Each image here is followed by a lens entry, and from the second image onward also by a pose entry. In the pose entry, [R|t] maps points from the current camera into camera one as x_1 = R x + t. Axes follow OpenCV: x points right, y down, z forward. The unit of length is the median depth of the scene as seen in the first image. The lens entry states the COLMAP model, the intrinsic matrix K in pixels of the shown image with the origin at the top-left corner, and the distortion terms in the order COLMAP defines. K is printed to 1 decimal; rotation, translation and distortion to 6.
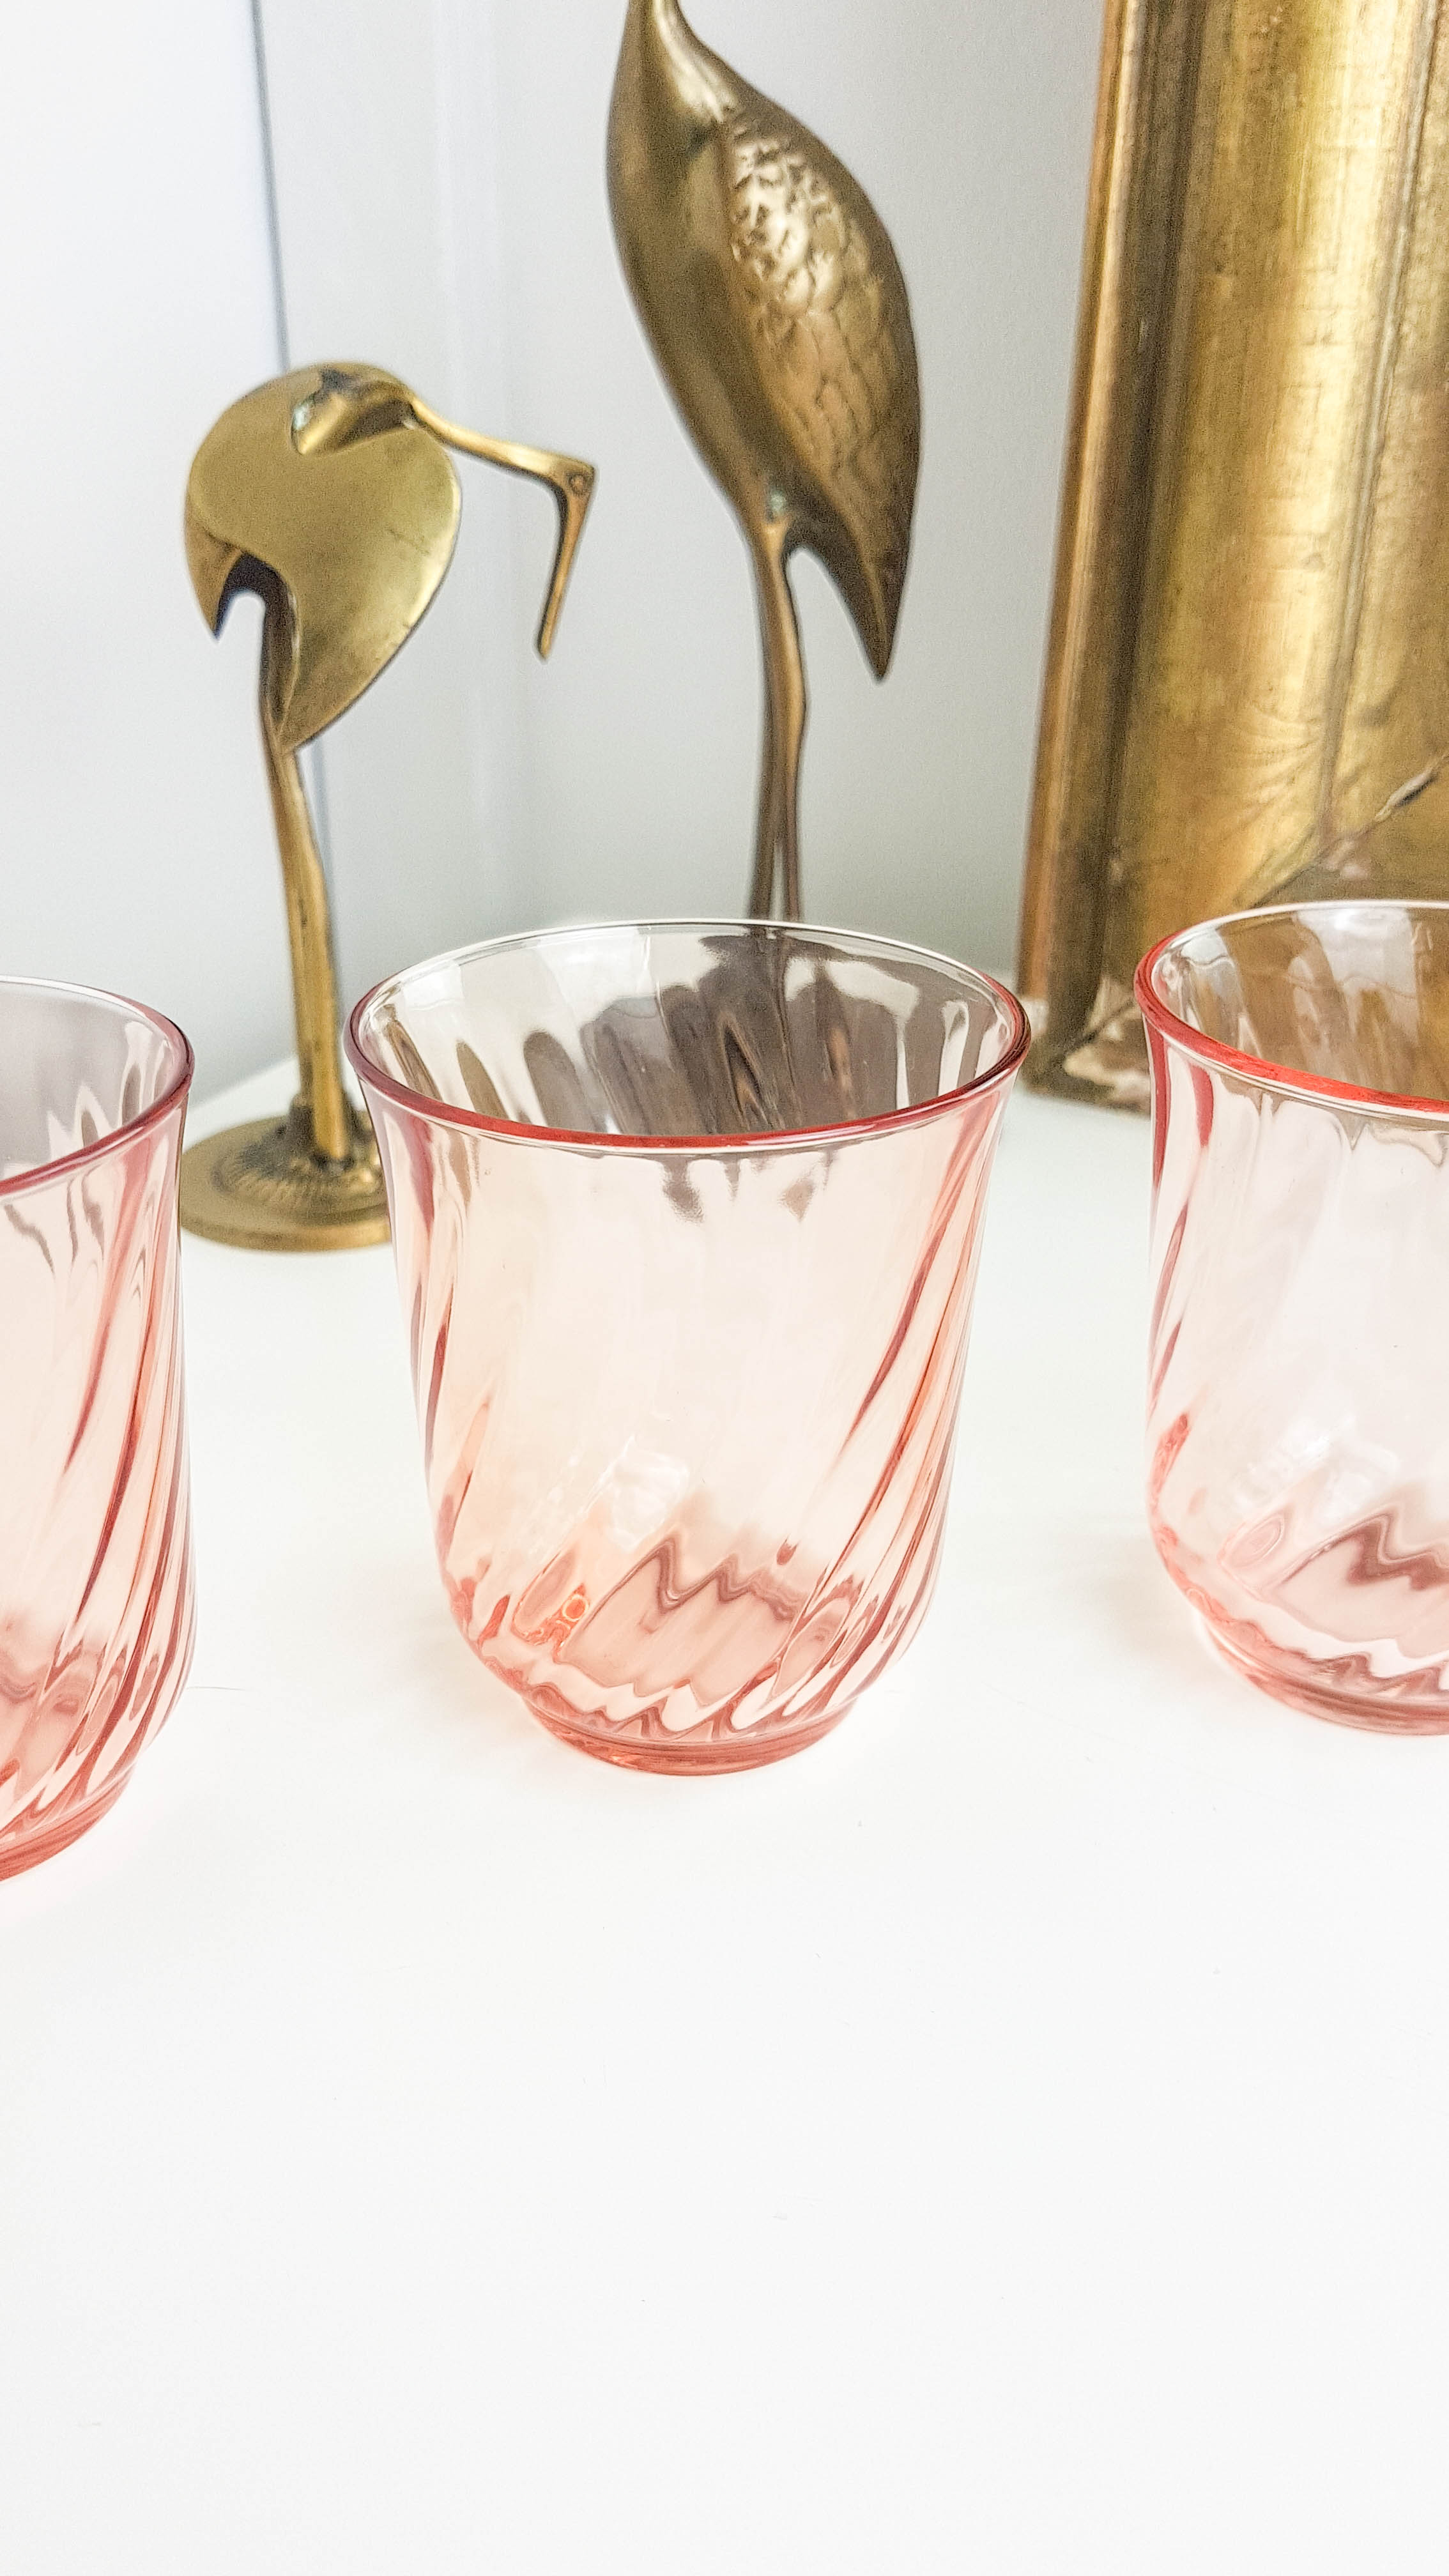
lens RADIAL K [[2070.3, 0, 724.5], [0, 2070.3, 1288.0], [0, 0, 1]] dist [-0.066110, 0.005686]
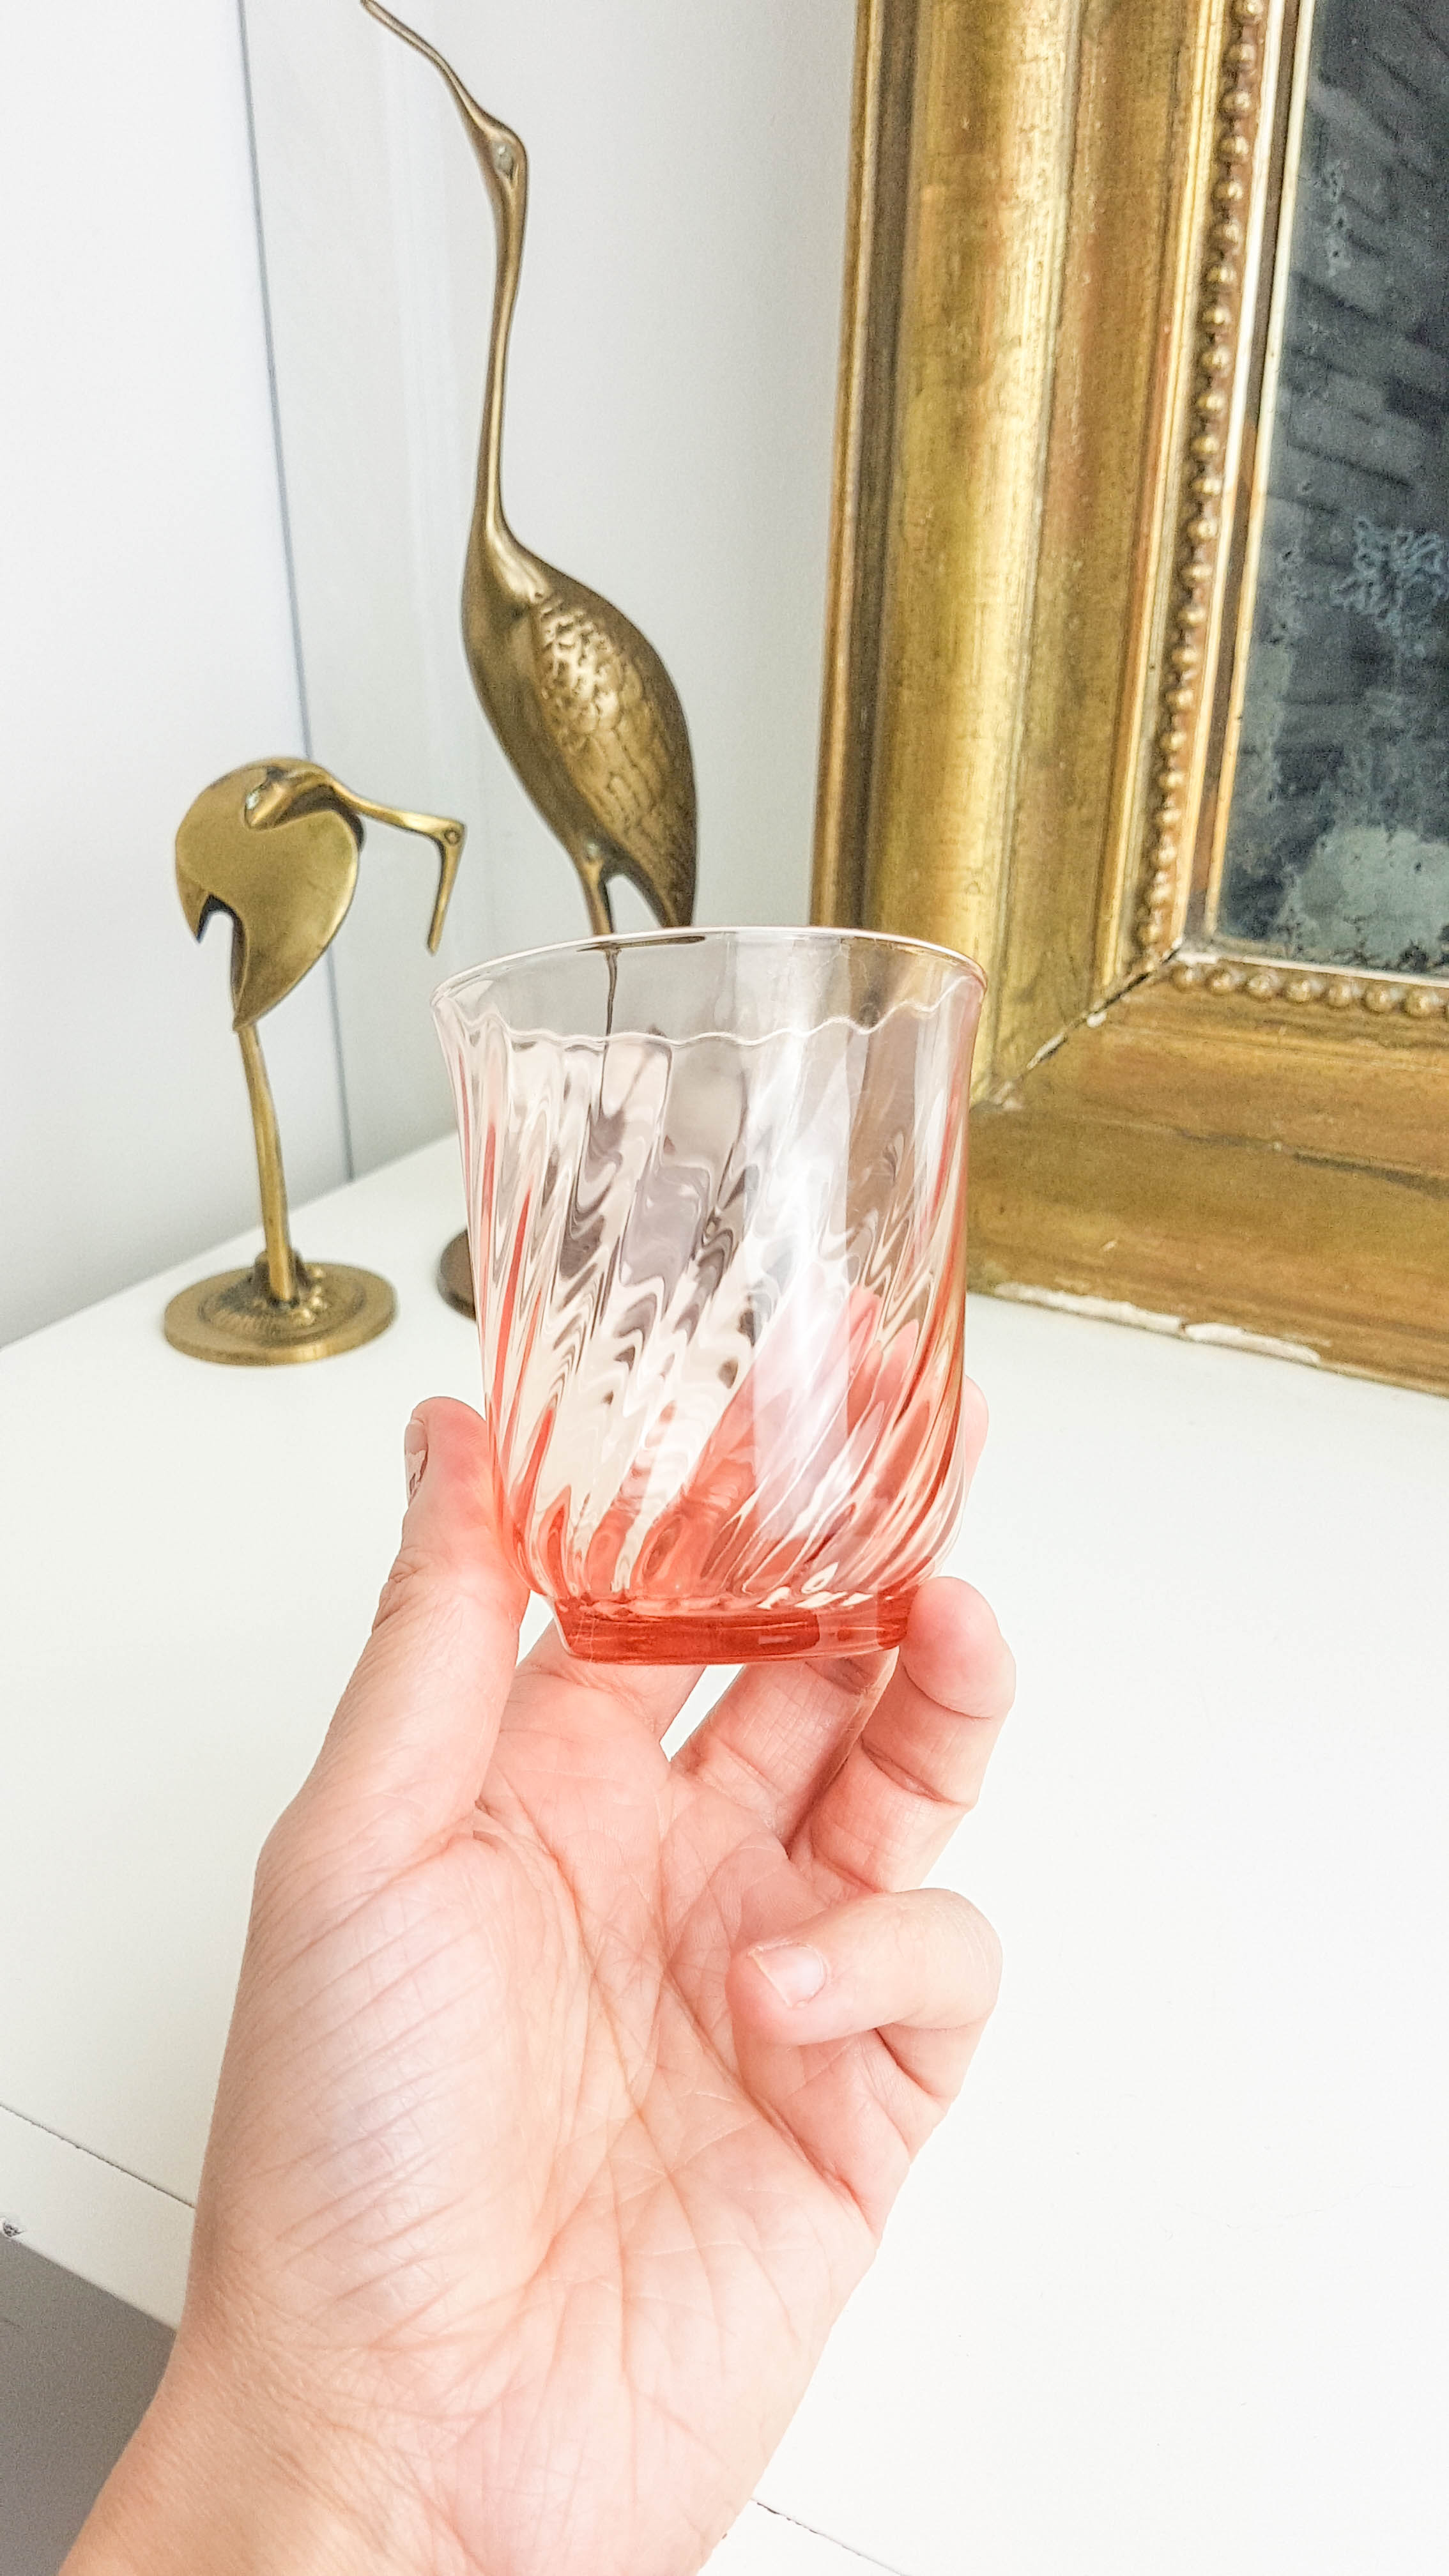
lens RADIAL K [[2117.3, 0, 724.5], [0, 2117.3, 1288.0], [0, 0, 1]] dist [0.074867, -0.004035]
pose [[0.998085, 0.016256, -0.059690, 0.221723], [-0.019381, 0.998452, -0.052143, -0.001340], [0.058750, 0.053200, 0.996854, -0.479034]]
